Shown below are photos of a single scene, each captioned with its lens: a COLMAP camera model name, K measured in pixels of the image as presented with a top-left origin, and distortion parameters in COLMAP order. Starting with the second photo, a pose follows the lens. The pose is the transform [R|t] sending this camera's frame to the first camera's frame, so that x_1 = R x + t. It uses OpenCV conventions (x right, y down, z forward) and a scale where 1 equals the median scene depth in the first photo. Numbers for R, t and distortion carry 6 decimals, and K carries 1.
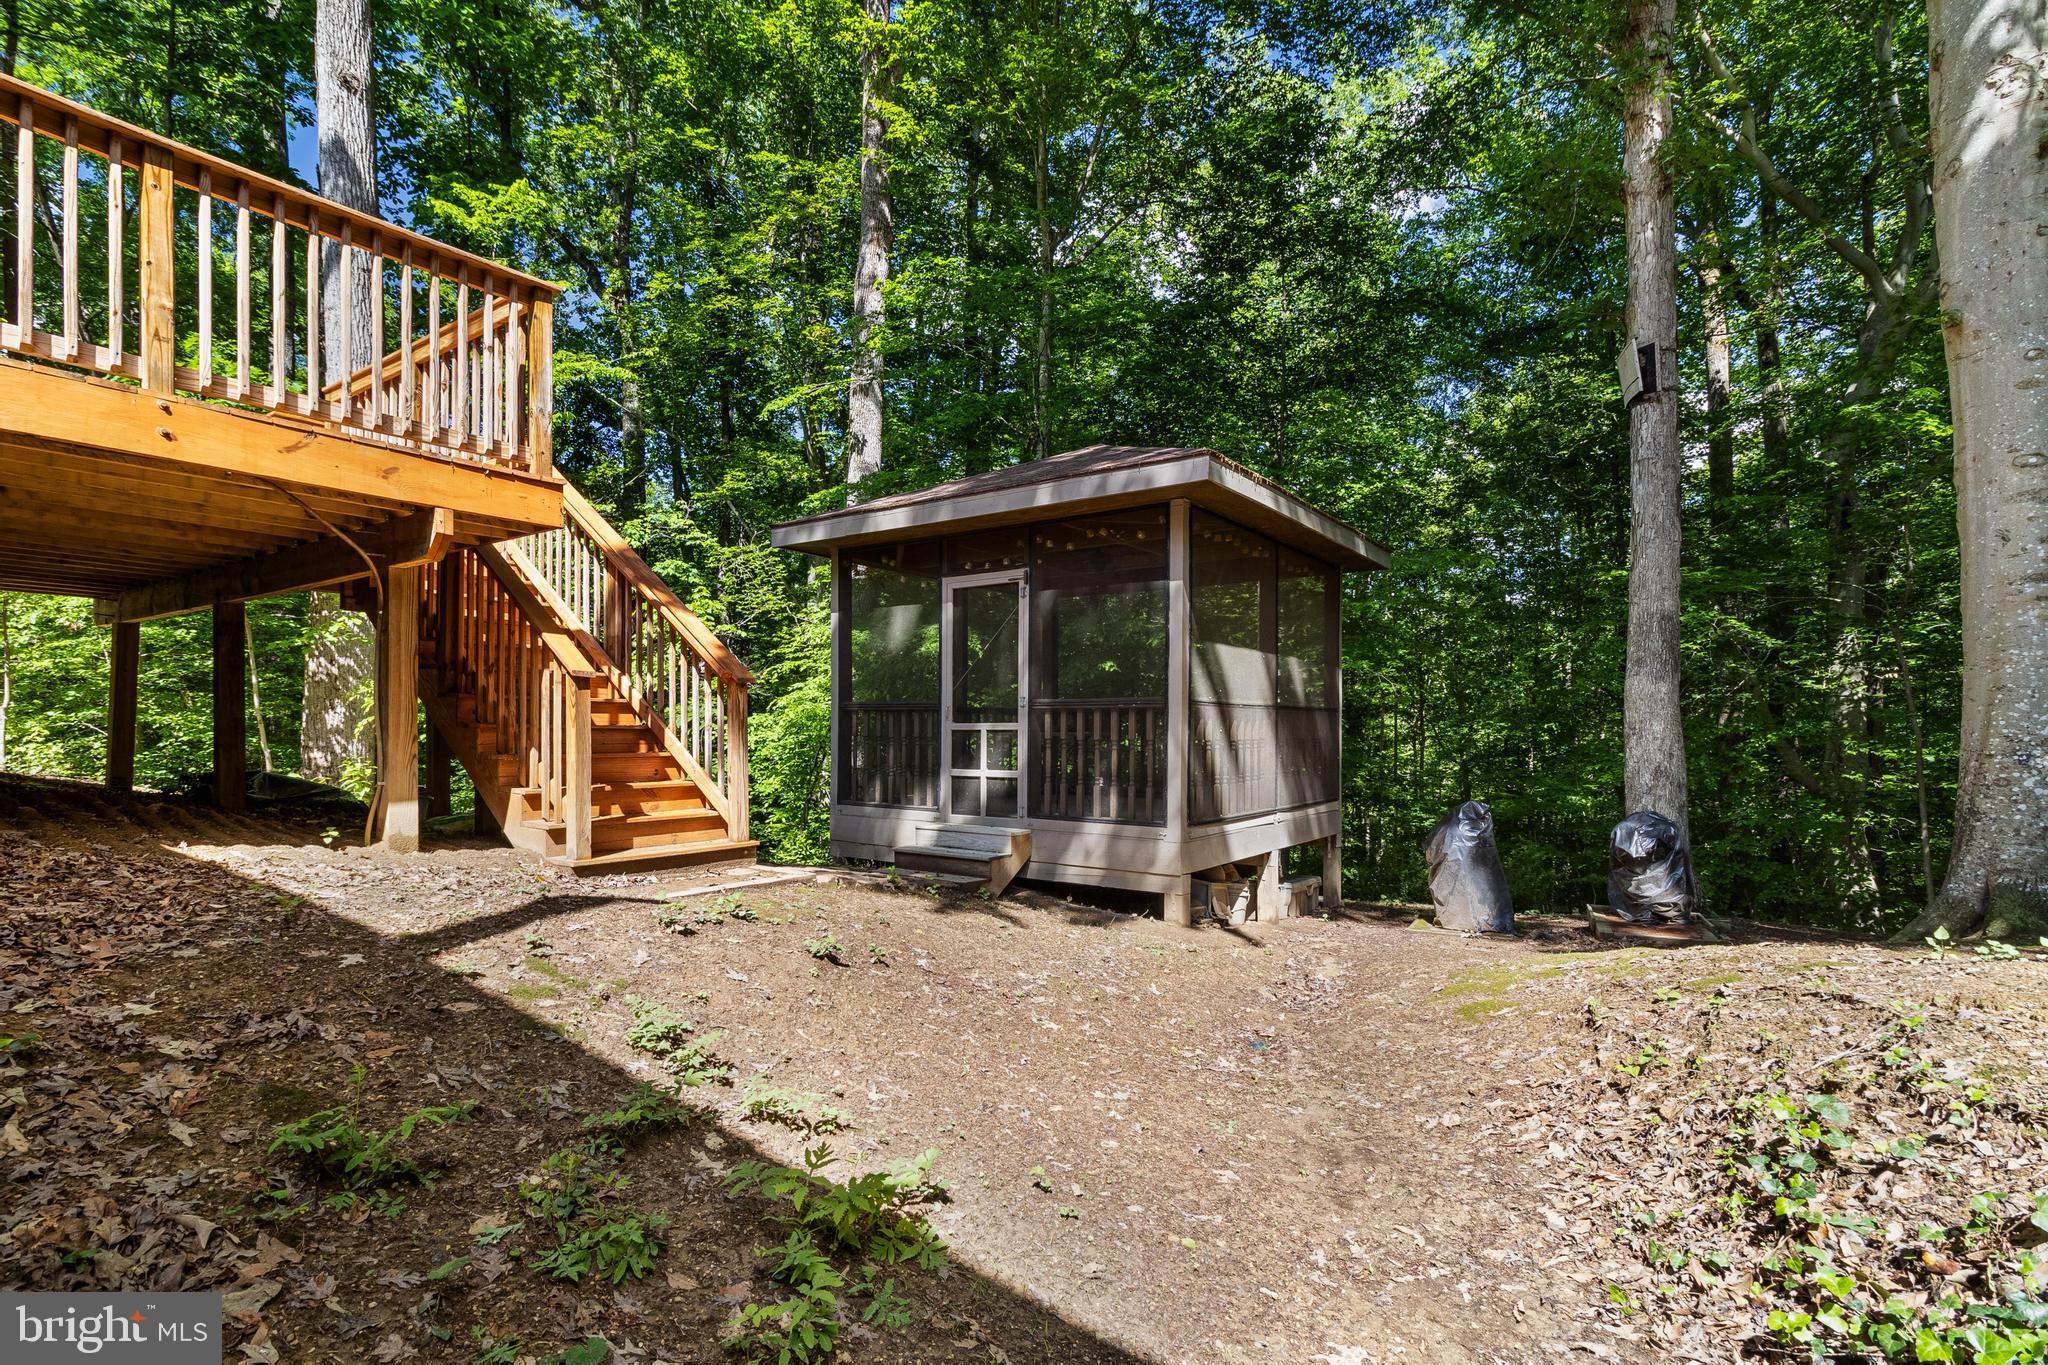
lens RADIAL K [[946.1, 0, 1019.8], [0, 946.1, 737.1], [0, 0, 1]] dist [0.005098, -0.000126]
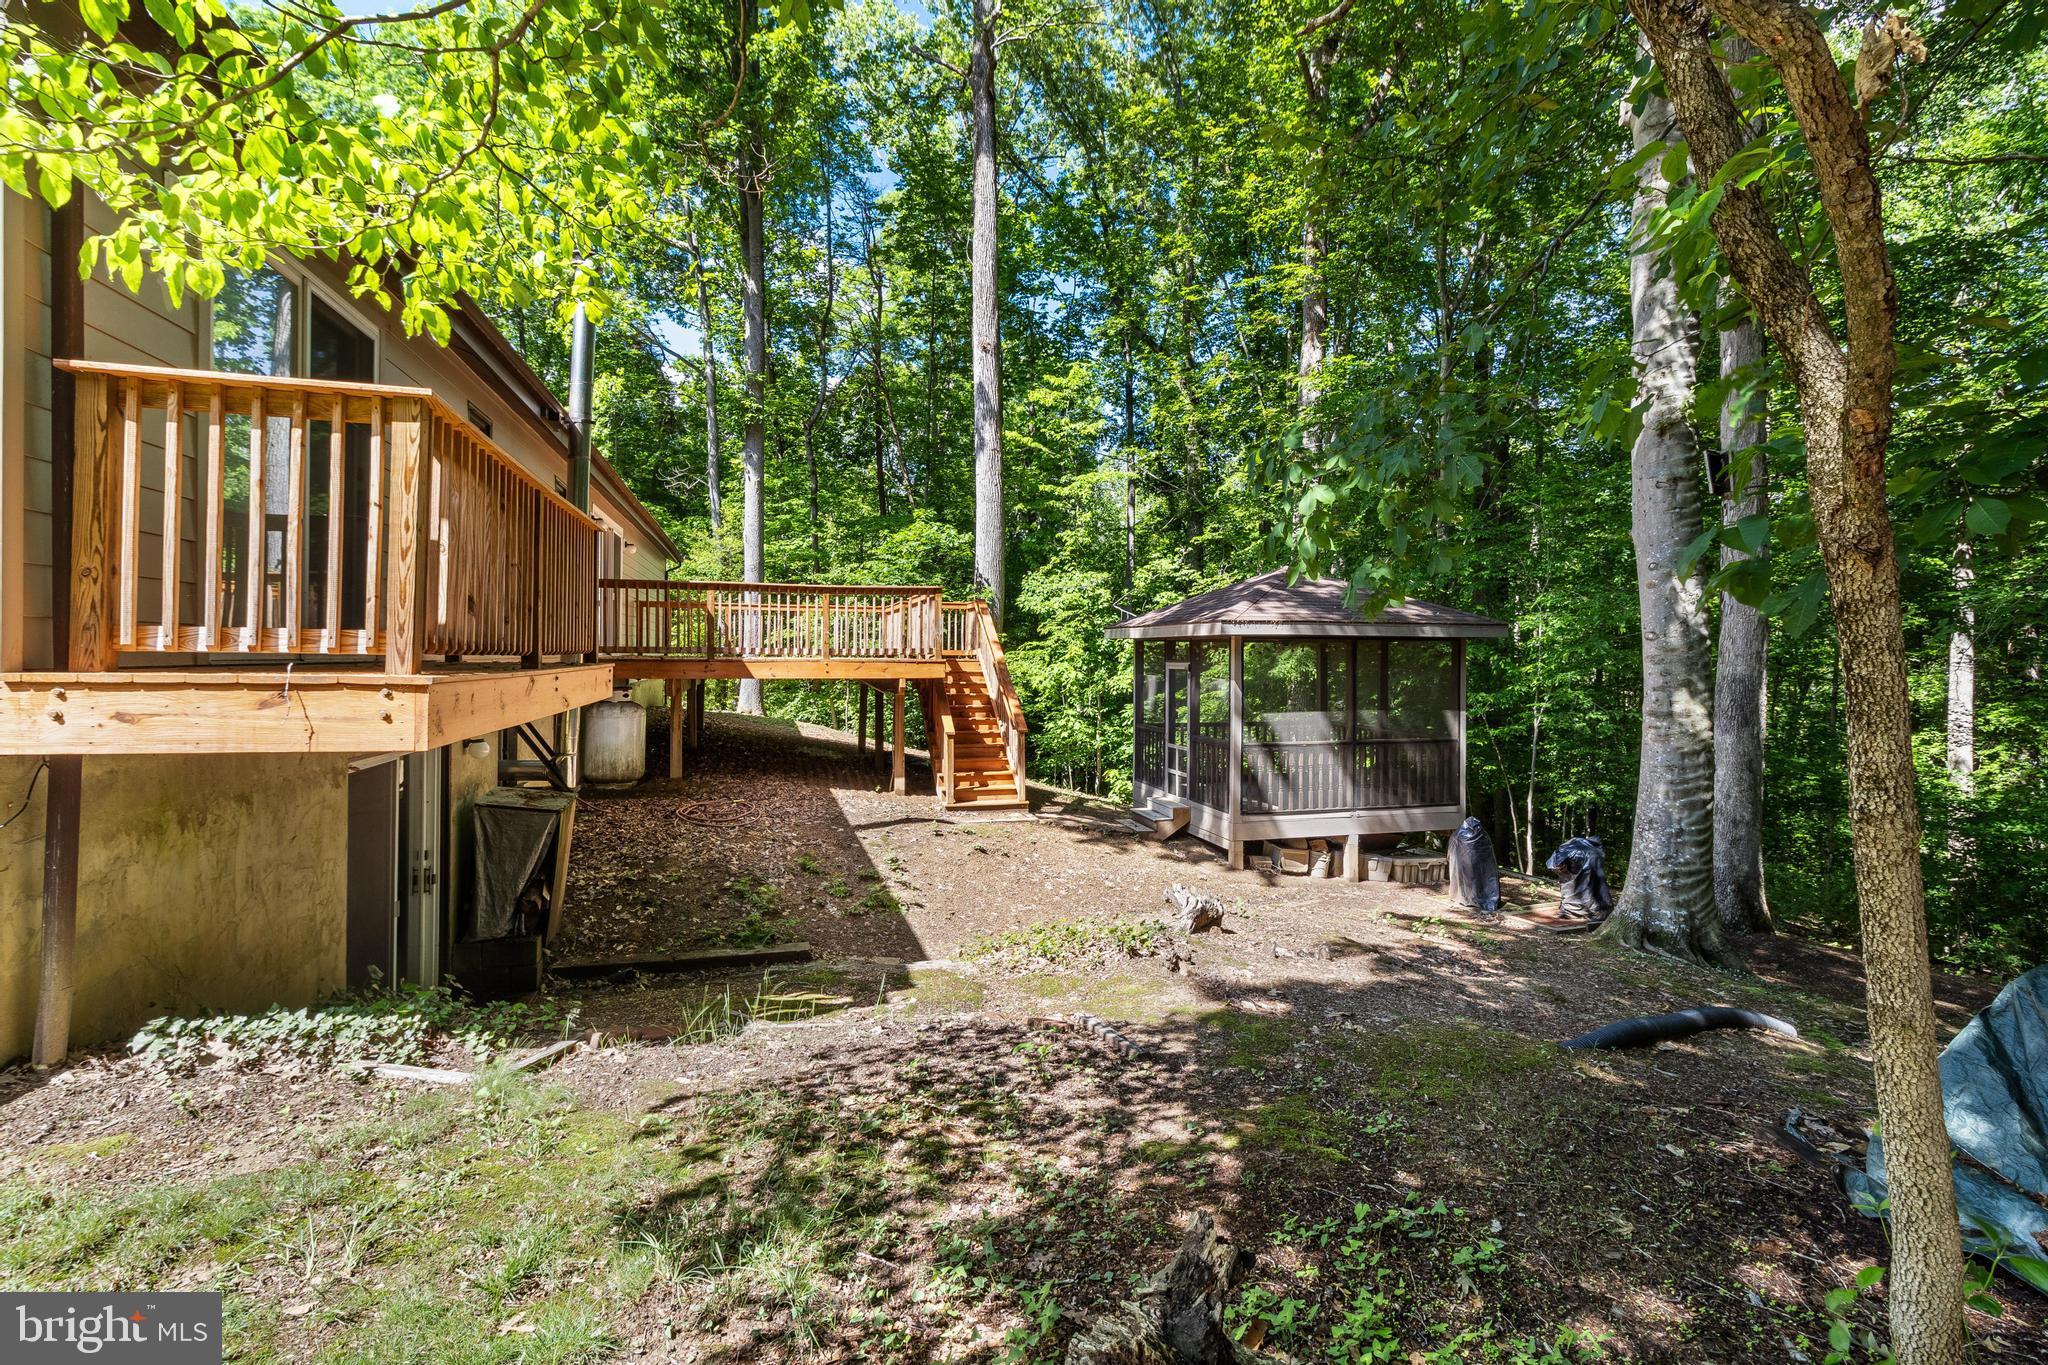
lens RADIAL K [[946.1, 0, 1027.2], [0, 946.1, 668.8], [0, 0, 1]] dist [0.005098, -0.000126]
pose [[0.772303, 0.001323, -0.635253, 1.010134], [-0.006944, 0.999956, -0.006359, -0.169451], [0.635217, 0.009322, 0.772278, -0.656408]]
